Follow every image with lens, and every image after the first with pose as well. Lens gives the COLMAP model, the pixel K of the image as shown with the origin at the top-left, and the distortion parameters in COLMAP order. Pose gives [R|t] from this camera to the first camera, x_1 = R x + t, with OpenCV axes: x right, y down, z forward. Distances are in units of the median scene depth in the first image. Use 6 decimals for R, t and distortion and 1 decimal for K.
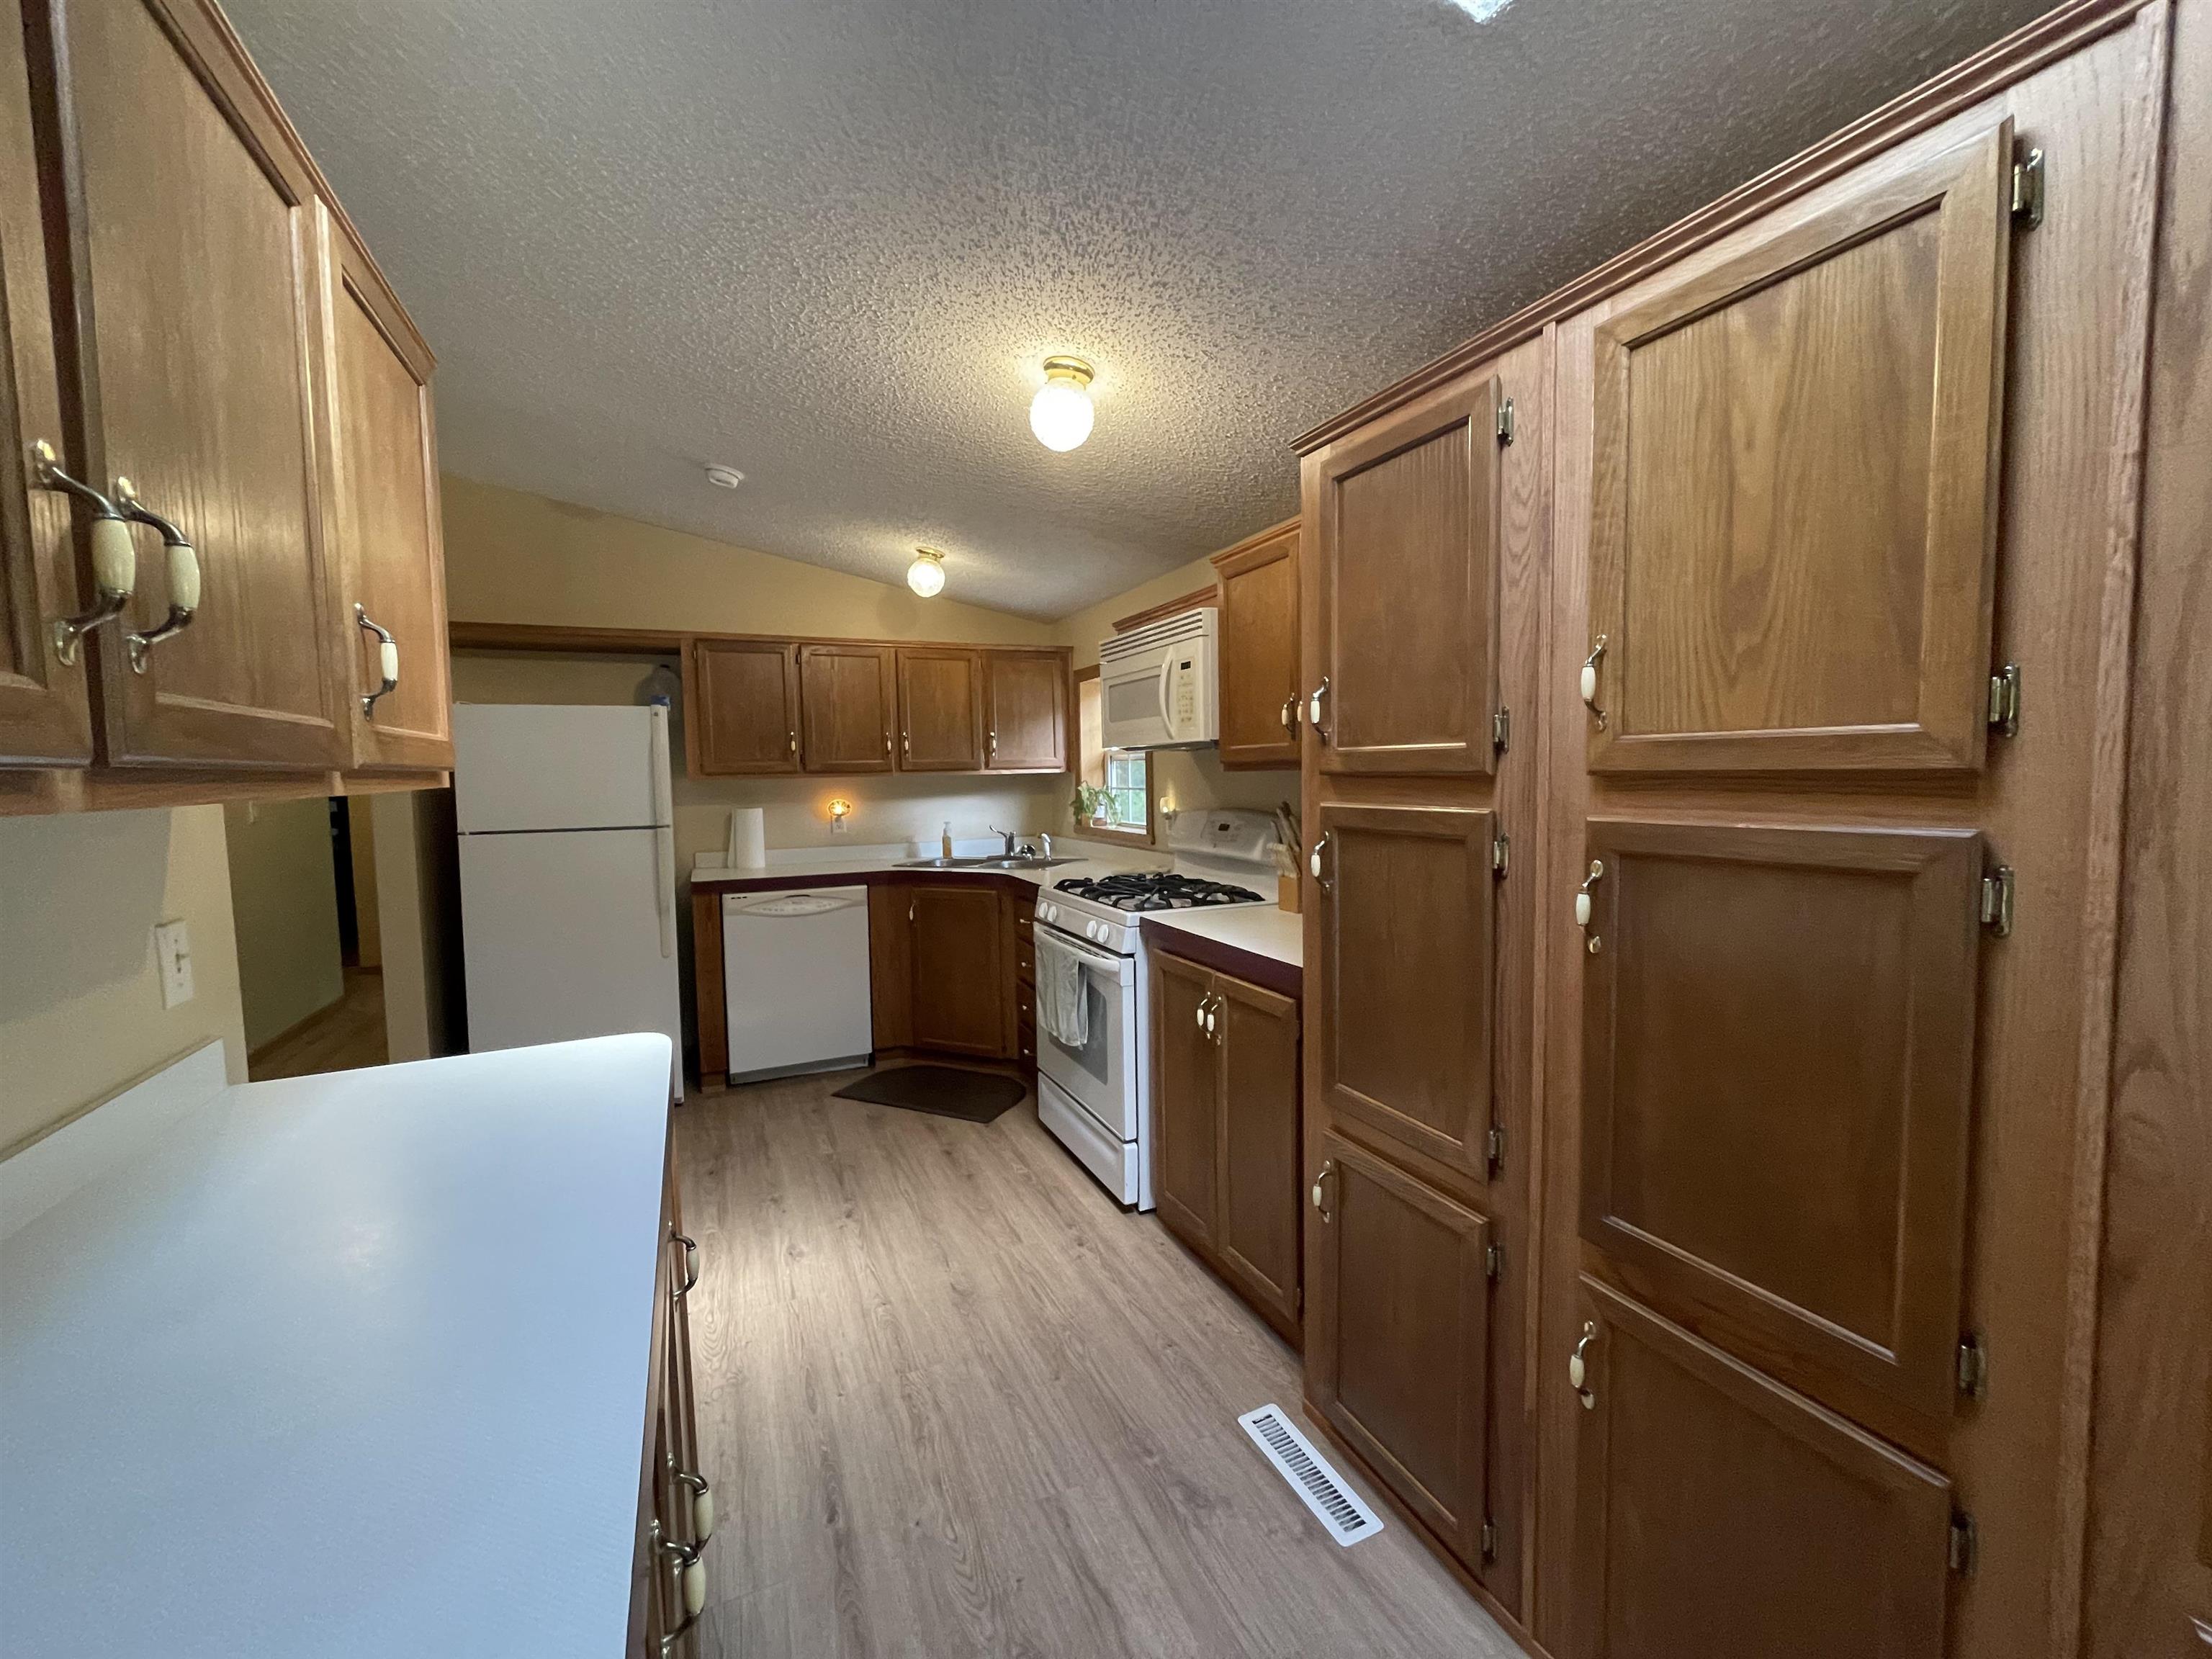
lens RADIAL K [[893.2, 0, 1097.4], [0, 893.2, 827.3], [0, 0, 1]] dist [-0.003719, 0.000257]
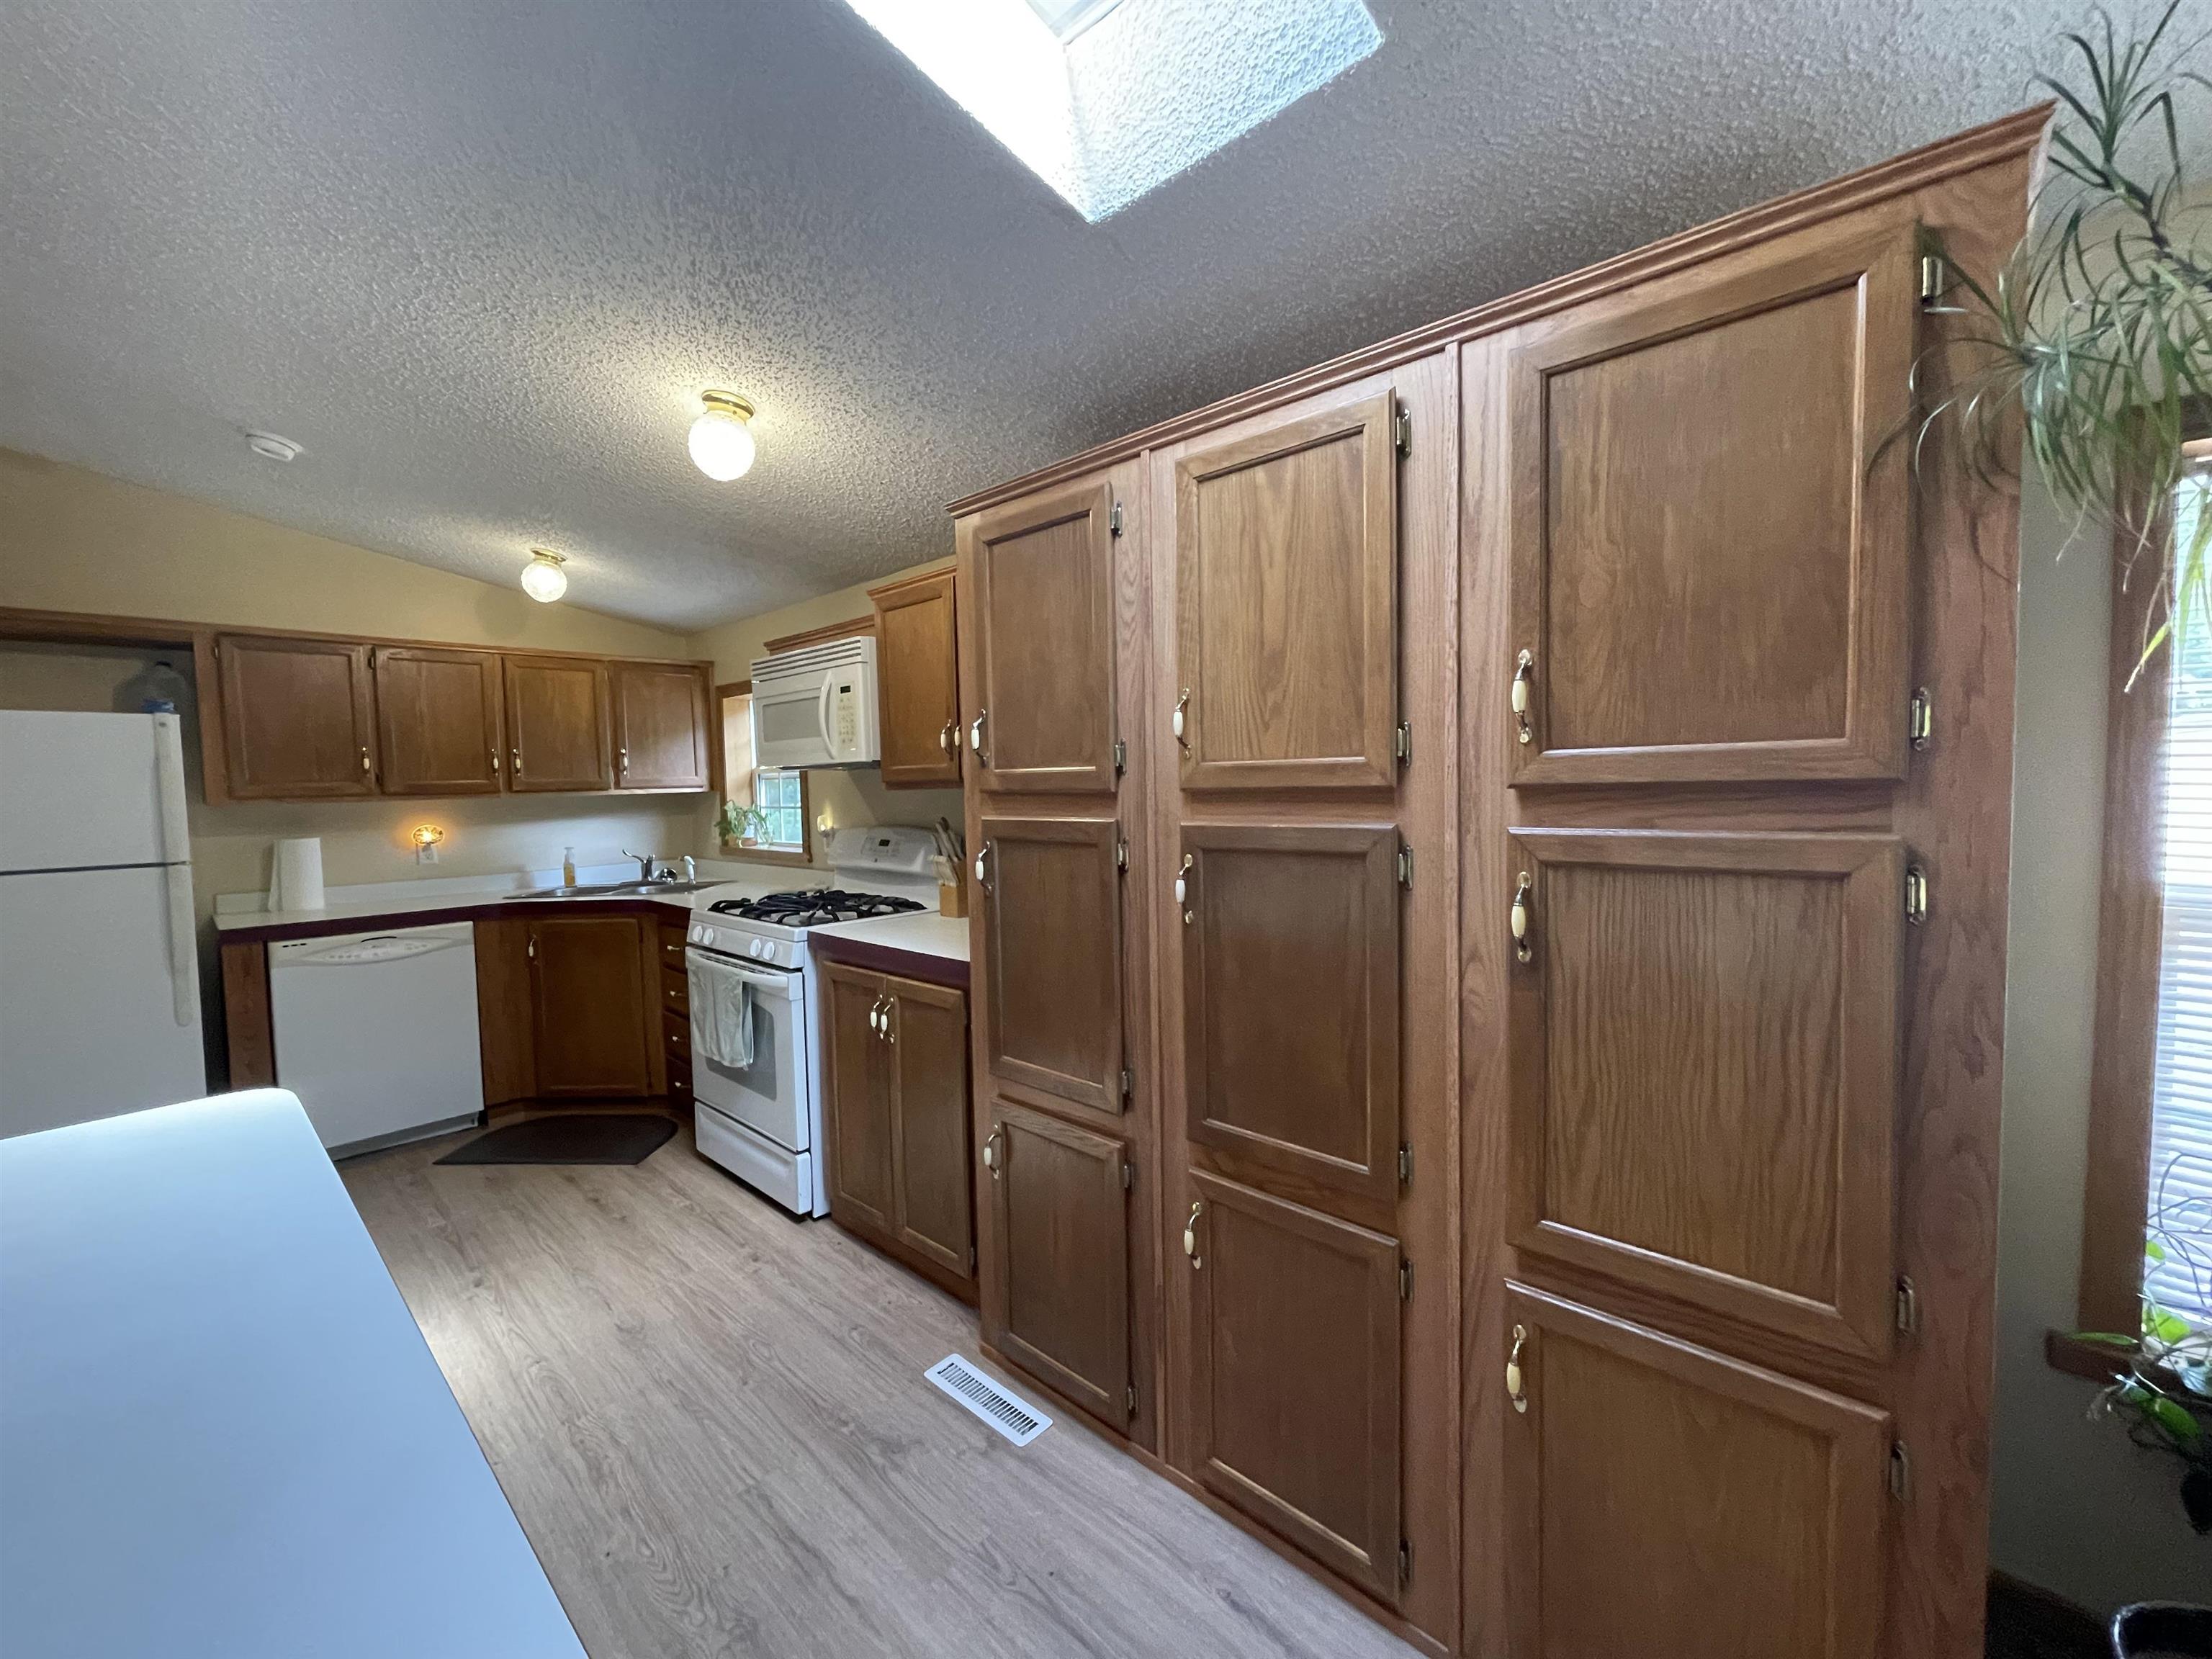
lens RADIAL K [[891.4, 0, 1097.0], [0, 891.4, 829.9], [0, 0, 1]] dist [-0.001527, -0.000150]
pose [[0.922526, -0.024973, 0.385126, -0.055452], [0.031289, 0.999459, -0.010142, 0.005861], [-0.384665, 0.021407, 0.922808, -0.123136]]
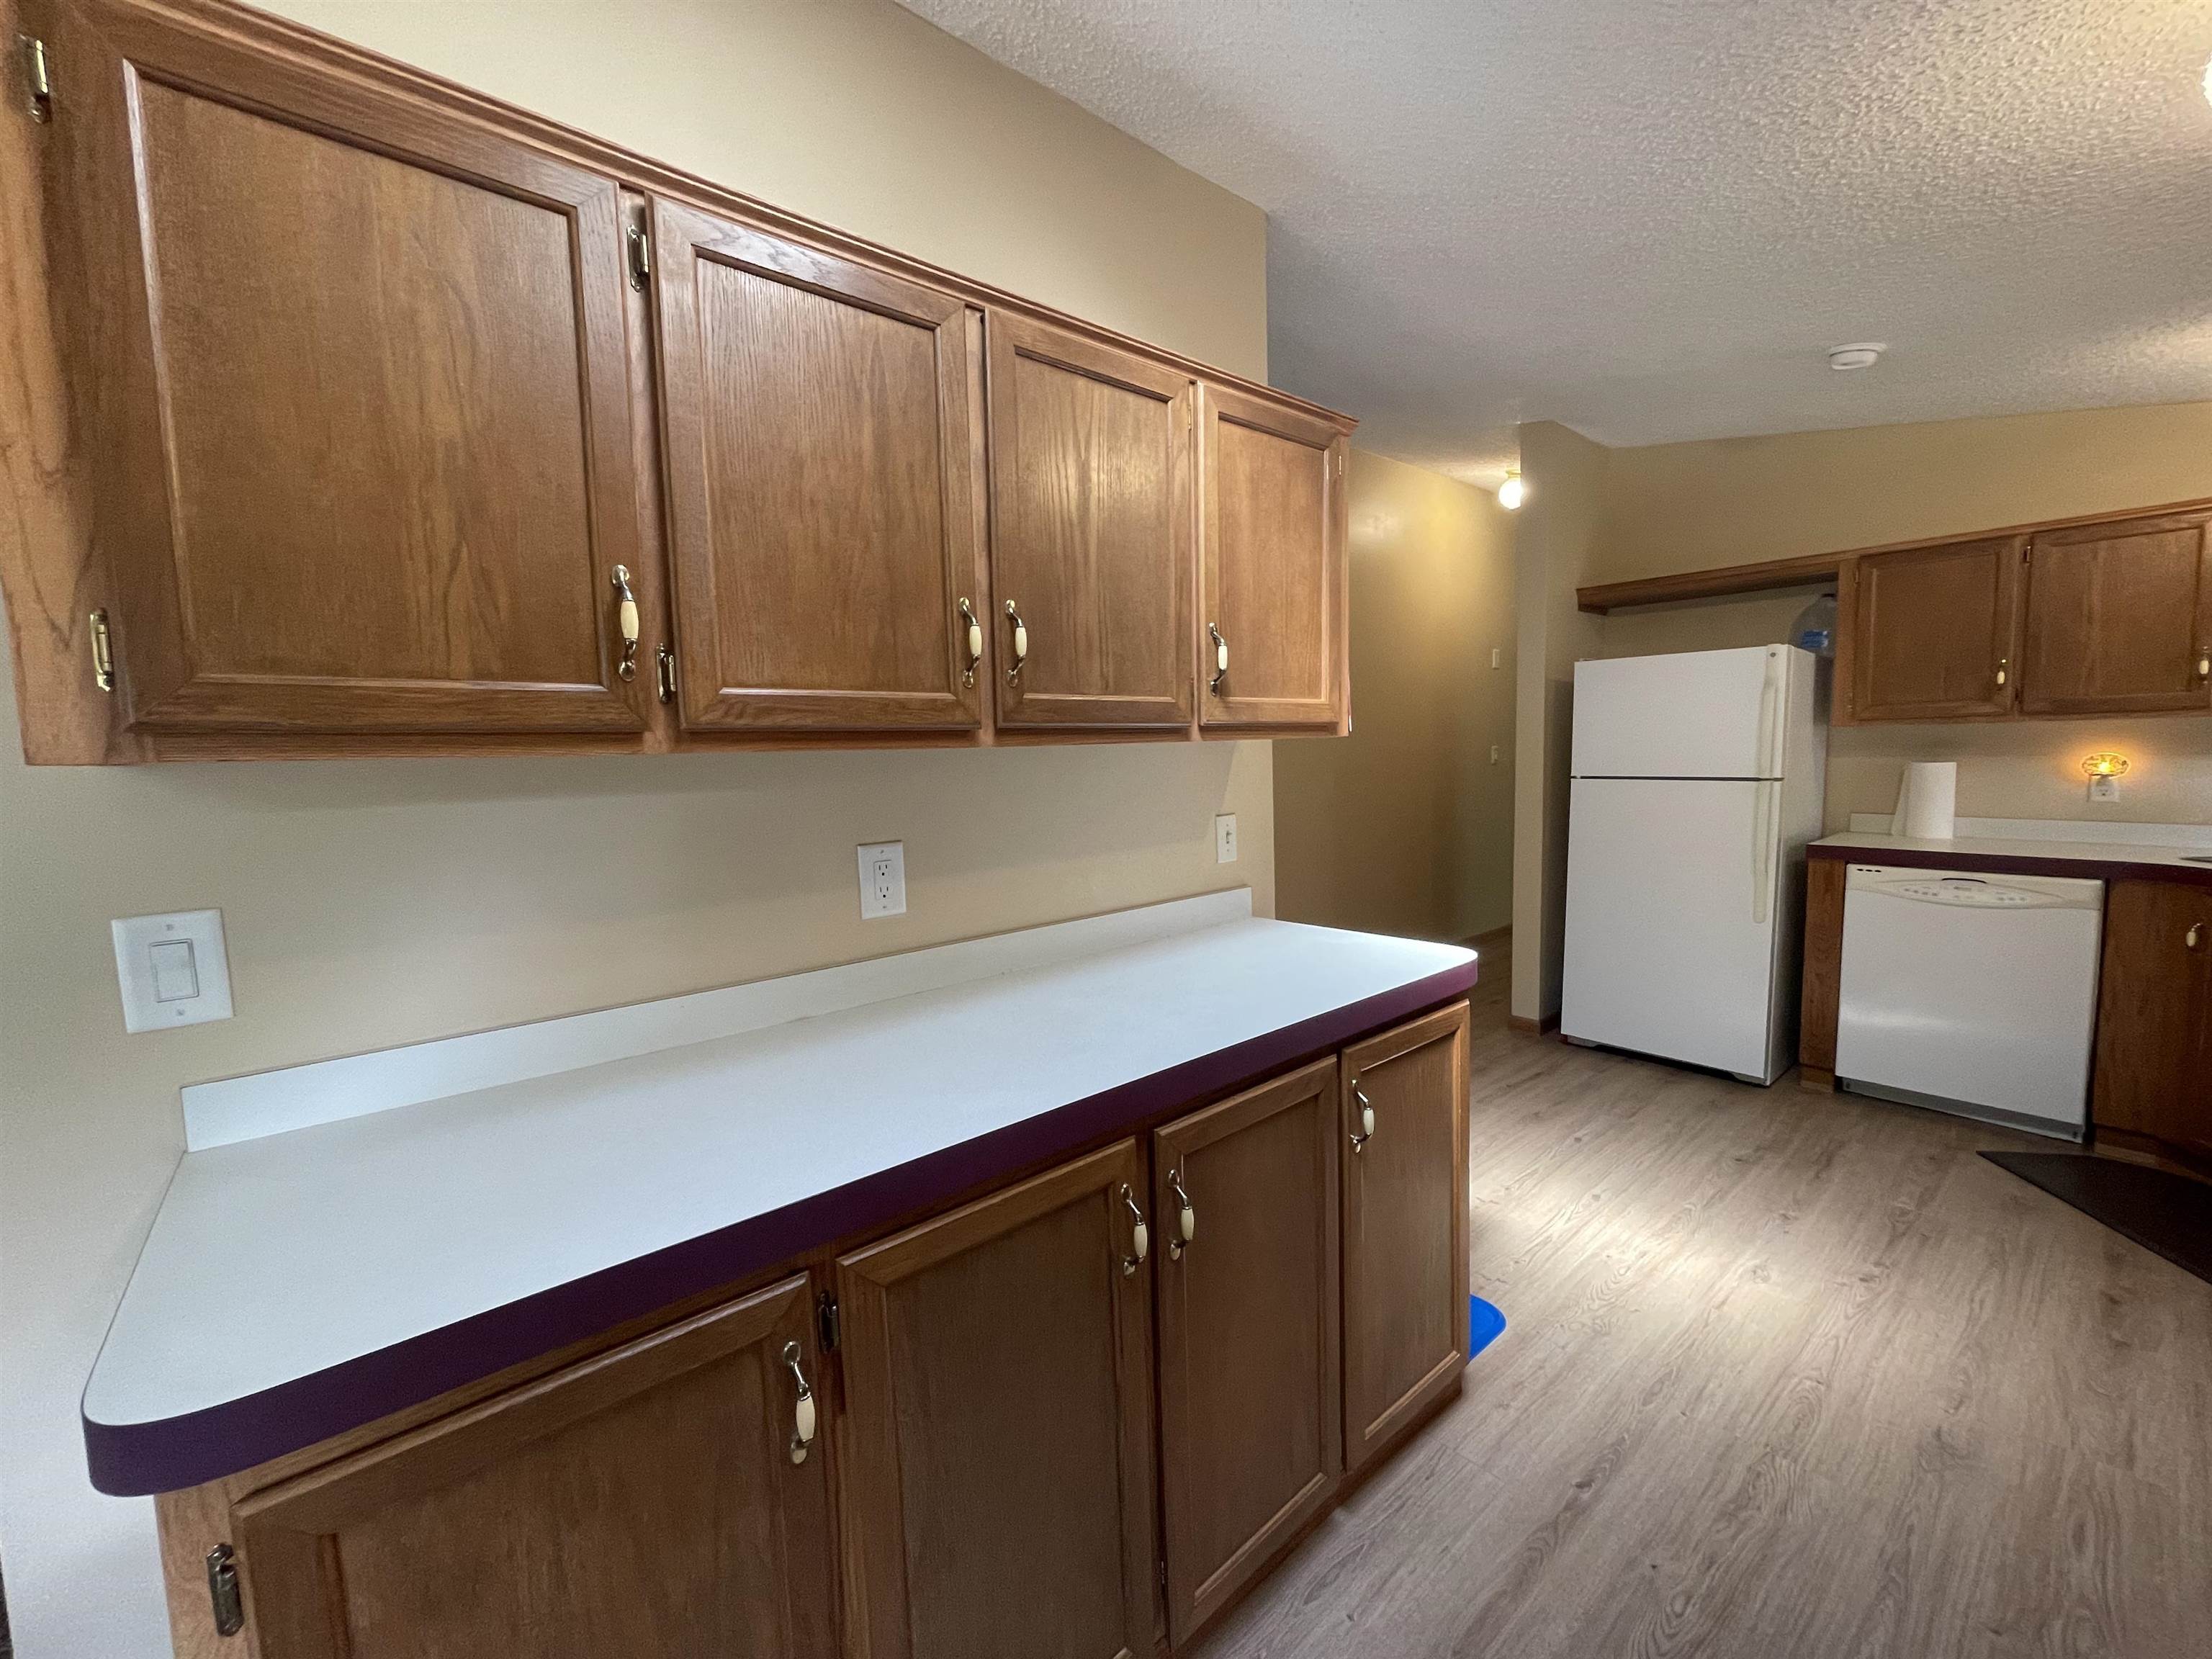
lens RADIAL K [[891.4, 0, 1097.0], [0, 891.4, 829.9], [0, 0, 1]] dist [-0.001527, -0.000150]
pose [[0.269486, 0.097986, -0.958006, 0.387699], [-0.040468, 0.995083, 0.090395, -0.007509], [0.962154, 0.014408, 0.272126, 0.192474]]
